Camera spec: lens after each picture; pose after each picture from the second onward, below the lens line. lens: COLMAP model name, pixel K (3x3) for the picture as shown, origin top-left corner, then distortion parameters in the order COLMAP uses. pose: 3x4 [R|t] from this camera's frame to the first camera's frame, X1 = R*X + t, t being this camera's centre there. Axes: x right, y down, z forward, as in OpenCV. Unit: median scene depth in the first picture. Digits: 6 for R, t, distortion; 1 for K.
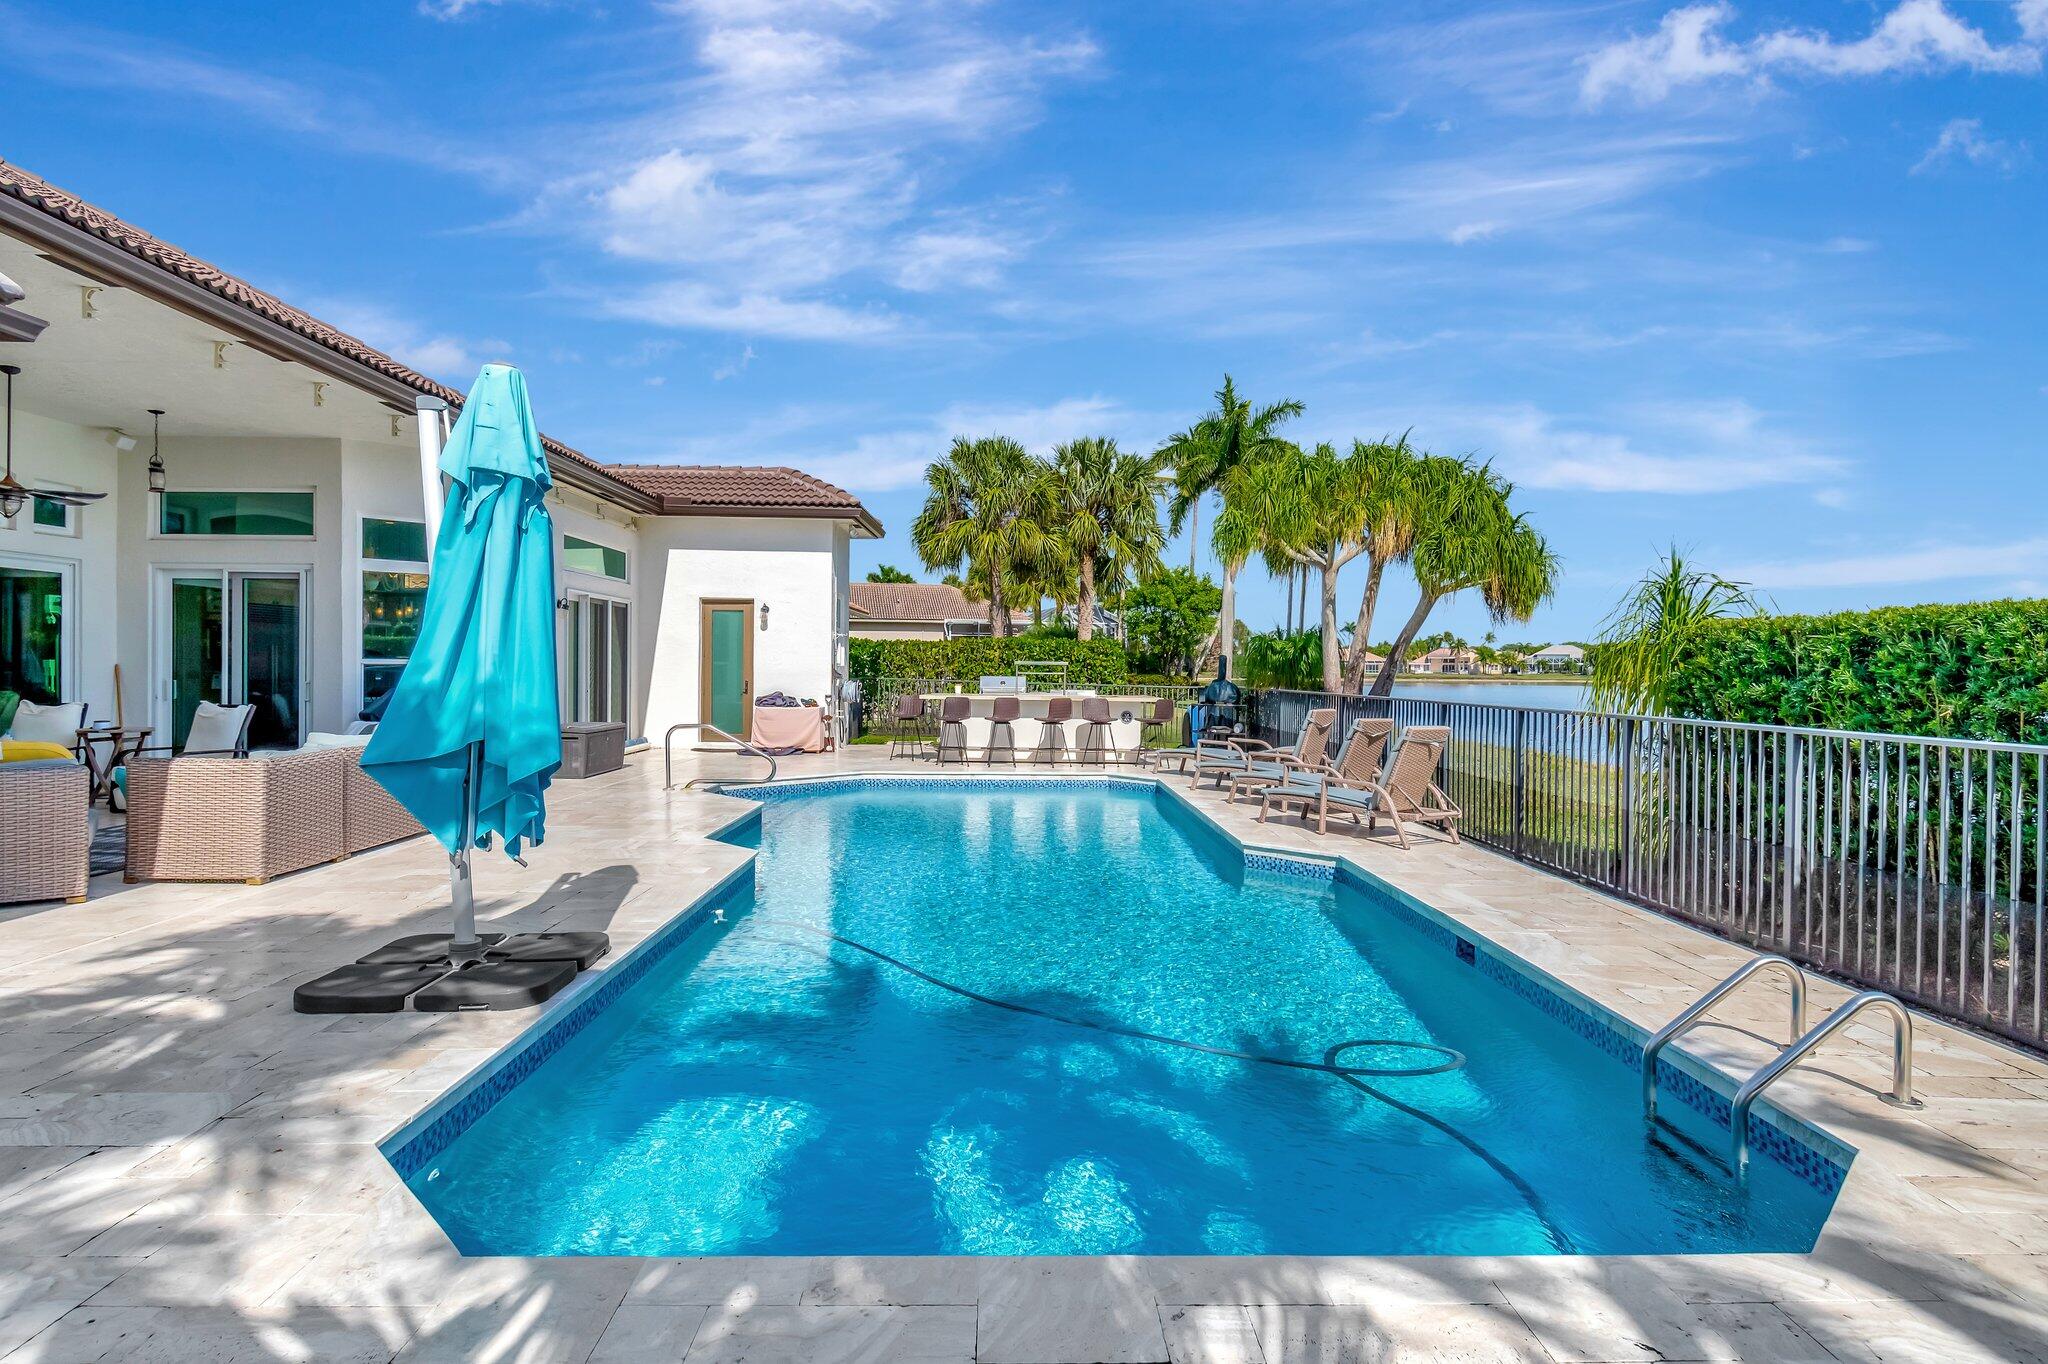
lens RADIAL K [[1073.2, 0, 1020.3], [0, 1073.2, 679.8], [0, 0, 1]] dist [0.000831, 0.000166]
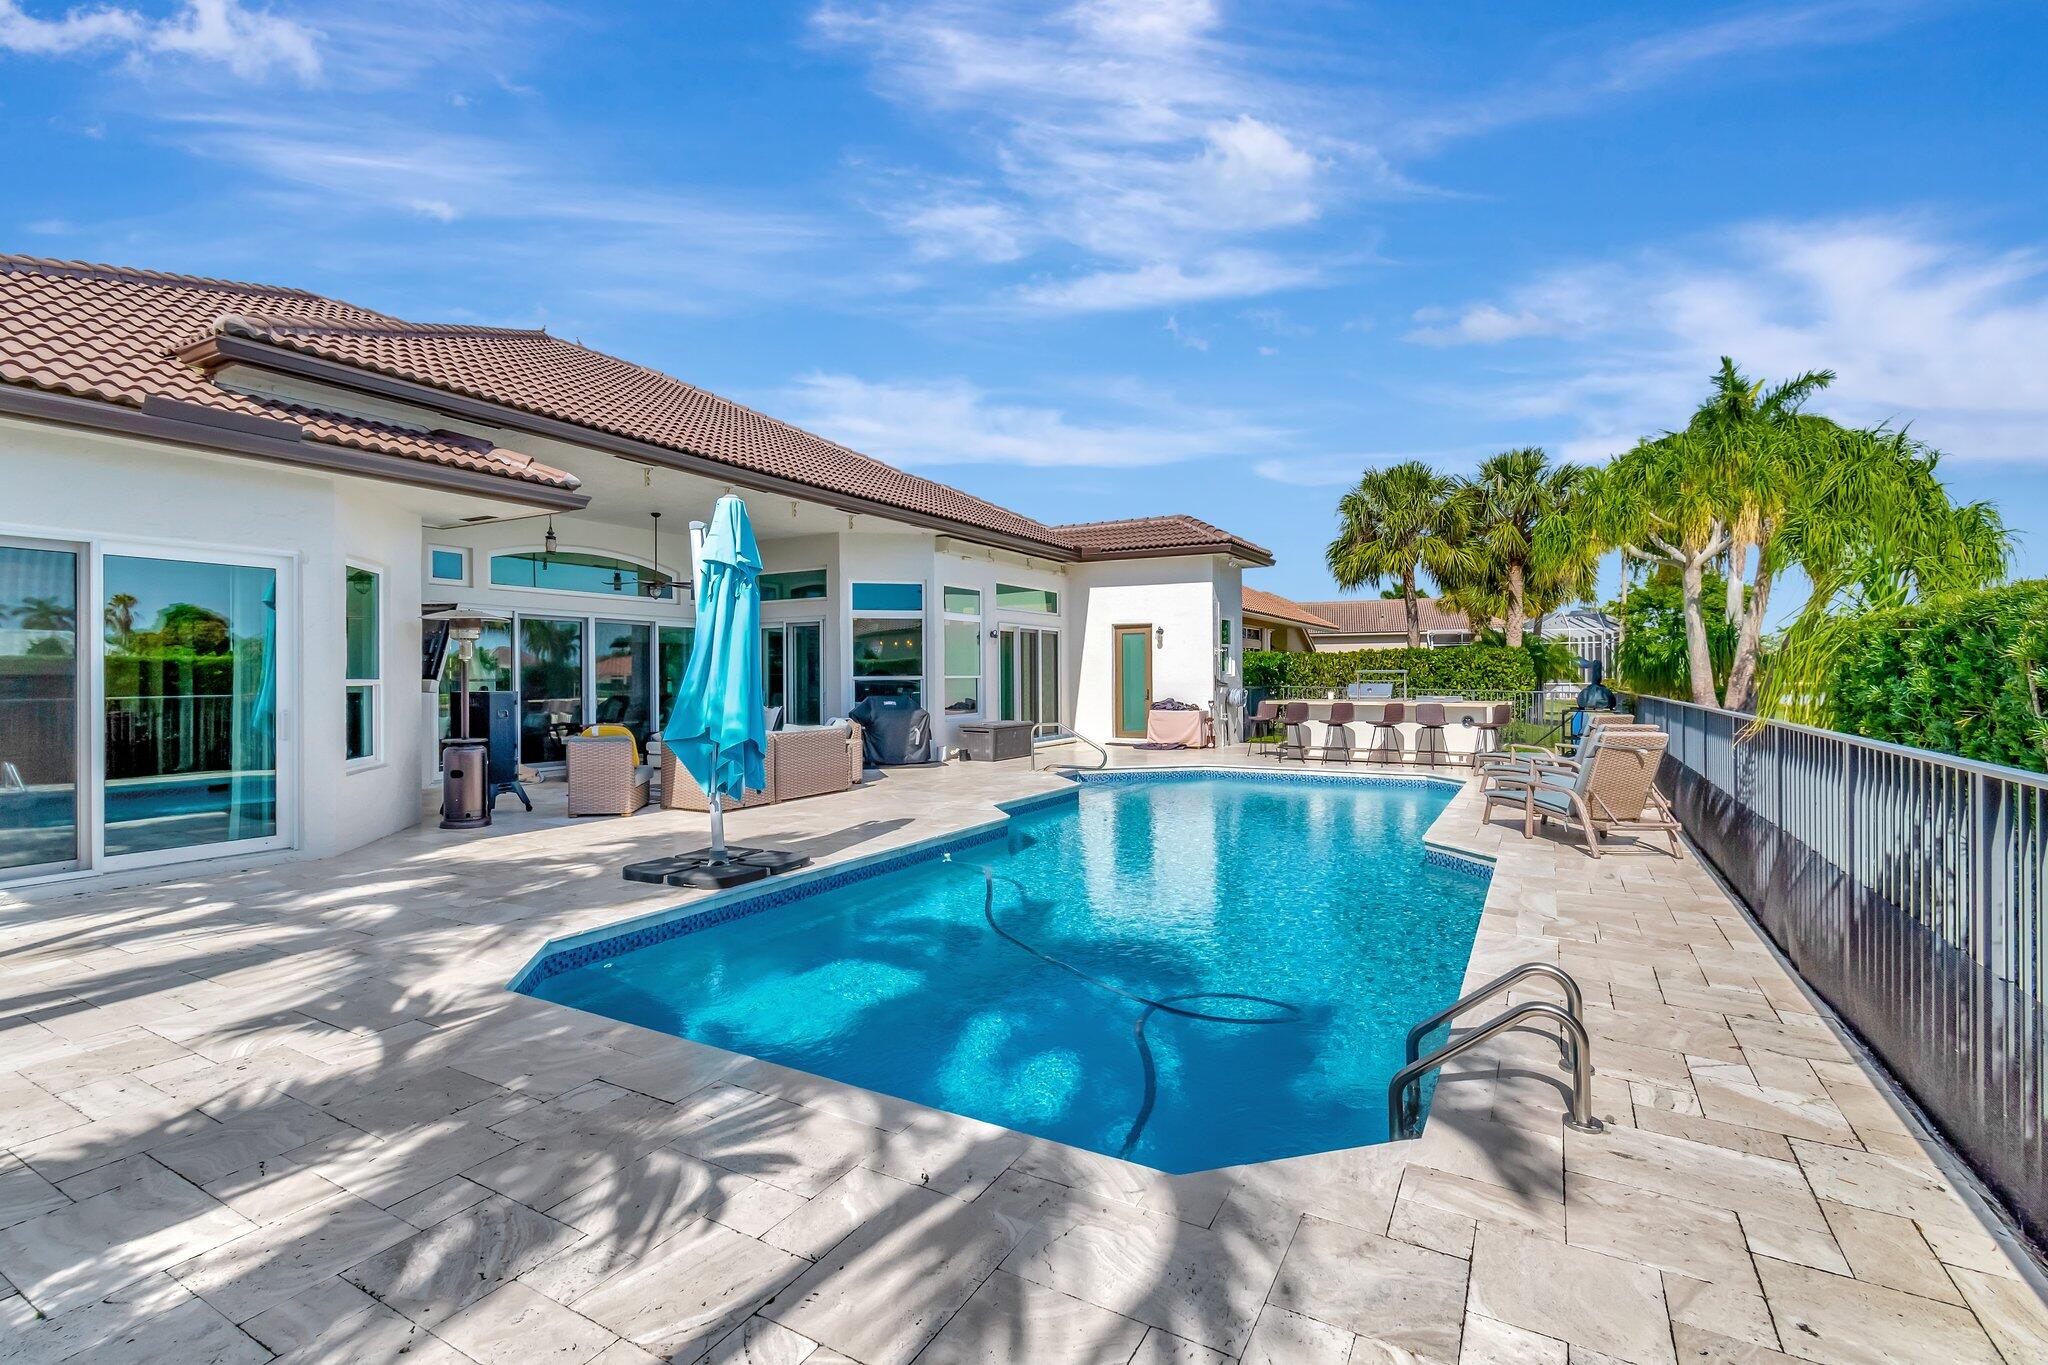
lens RADIAL K [[913.7, 0, 1013.7], [0, 913.7, 683.2], [0, 0, 1]] dist [0.003050, -0.001091]
pose [[0.859082, -0.010138, -0.511737, 0.175517], [0.007262, 0.999945, -0.007619, 0.000890], [0.511786, 0.002829, 0.859108, 0.009230]]
